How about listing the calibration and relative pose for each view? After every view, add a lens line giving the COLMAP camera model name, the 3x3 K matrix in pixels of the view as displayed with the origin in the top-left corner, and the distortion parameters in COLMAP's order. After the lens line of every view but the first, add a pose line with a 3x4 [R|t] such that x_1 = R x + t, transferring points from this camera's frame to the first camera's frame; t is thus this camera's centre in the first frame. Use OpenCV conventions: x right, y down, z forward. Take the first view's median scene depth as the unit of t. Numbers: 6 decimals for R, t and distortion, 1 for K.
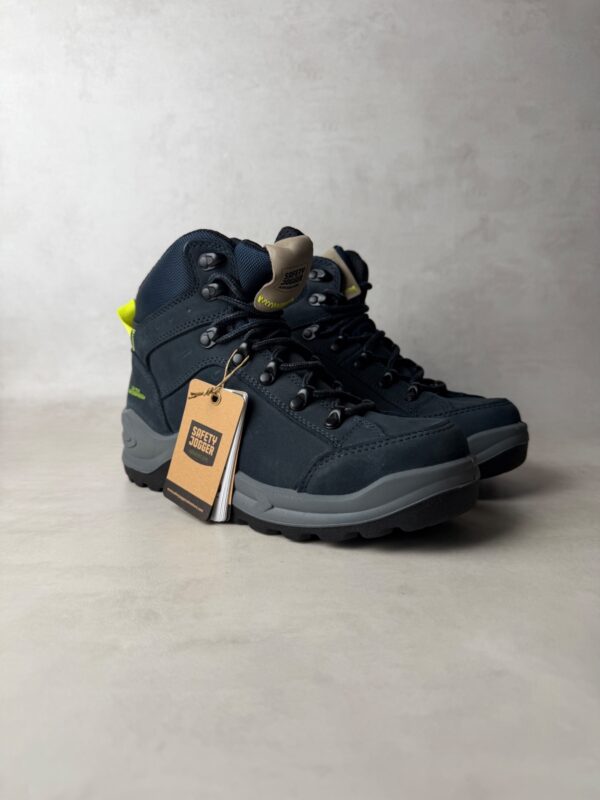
lens RADIAL K [[614.9, 0, 296.6], [0, 614.9, 396.4], [0, 0, 1]] dist [-0.048101, 0.004822]
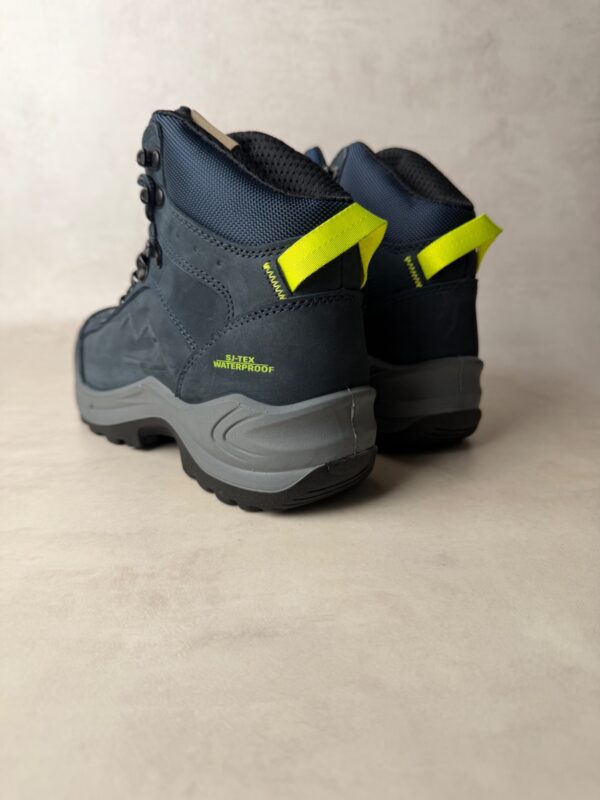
lens RADIAL K [[614.9, 0, 299.9], [0, 614.9, 400.3], [0, 0, 1]] dist [-0.048101, 0.004822]
pose [[0.998547, 0.001142, 0.053883, -0.037719], [-0.009219, 0.988660, 0.149886, -0.019477], [-0.053100, -0.150165, 0.987234, 0.084080]]
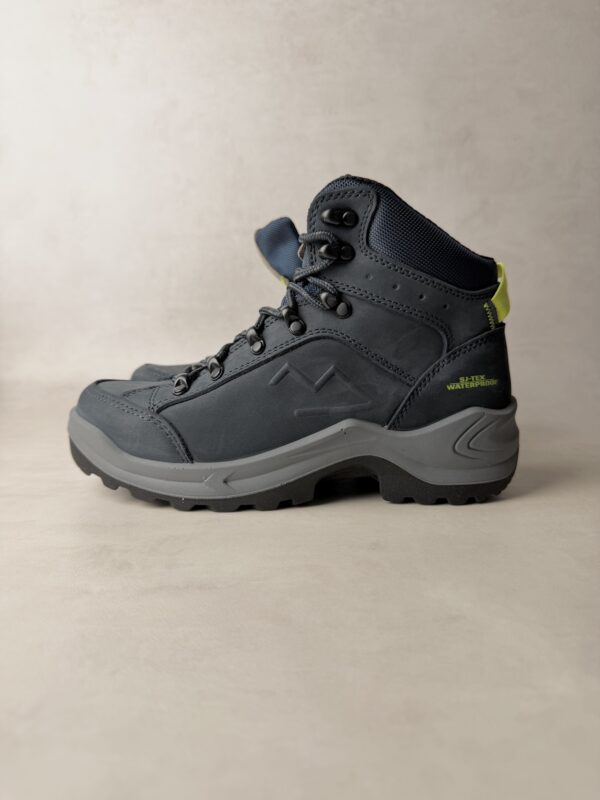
lens RADIAL K [[614.9, 0, 305.2], [0, 614.9, 401.1], [0, 0, 1]] dist [-0.048101, 0.004822]
pose [[0.999705, 0.000758, -0.024272, 0.039986], [-0.000630, 0.999986, 0.005256, 0.033166], [0.024275, -0.005239, 0.999692, -0.010322]]
